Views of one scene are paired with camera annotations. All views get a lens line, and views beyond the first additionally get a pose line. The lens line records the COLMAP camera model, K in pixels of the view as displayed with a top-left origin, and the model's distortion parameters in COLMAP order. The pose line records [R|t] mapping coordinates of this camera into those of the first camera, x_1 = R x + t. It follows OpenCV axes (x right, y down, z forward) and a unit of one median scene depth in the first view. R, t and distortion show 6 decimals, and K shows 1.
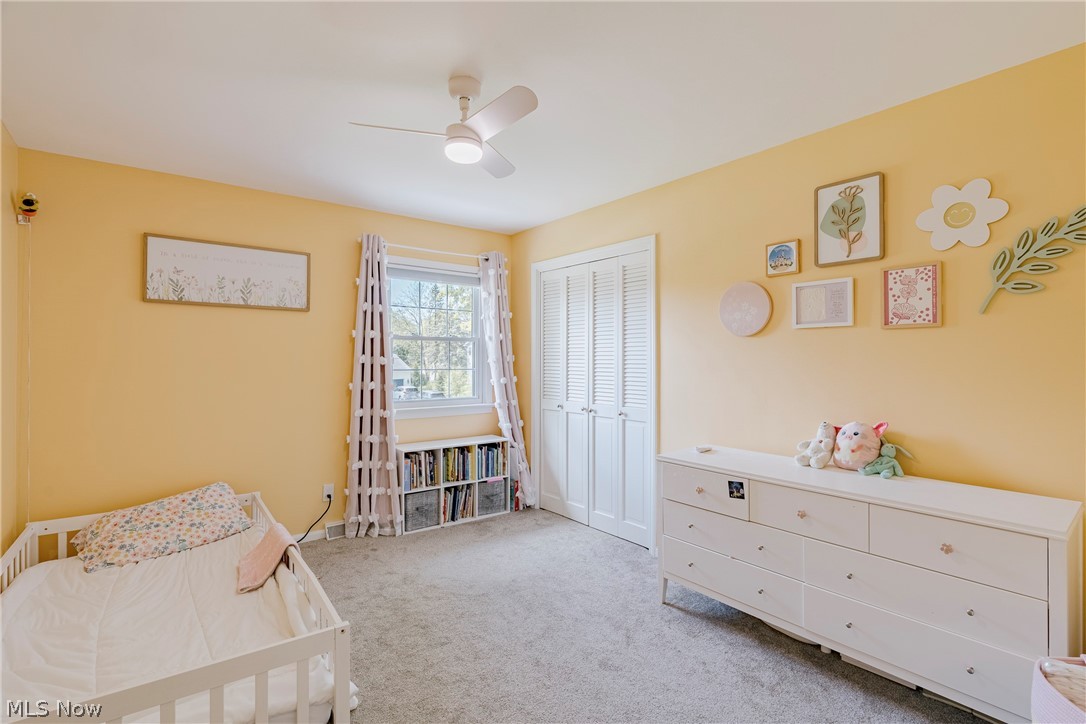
lens RADIAL K [[496.8, 0, 549.6], [0, 496.8, 365.7], [0, 0, 1]] dist [-0.001791, 0.000546]
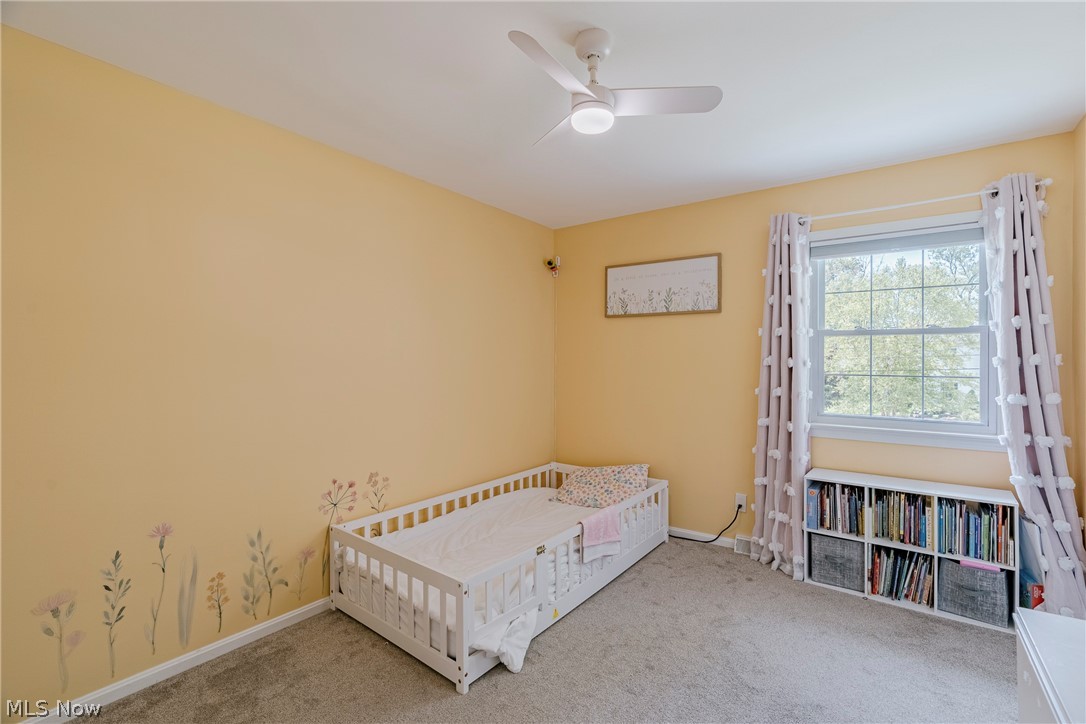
lens RADIAL K [[496.8, 0, 549.6], [0, 496.8, 365.7], [0, 0, 1]] dist [-0.001791, 0.000546]
pose [[0.279763, 0.010266, -0.960014, 0.350110], [-0.015690, 0.999858, 0.006120, -0.003662], [0.959941, 0.013350, 0.279884, 0.383179]]
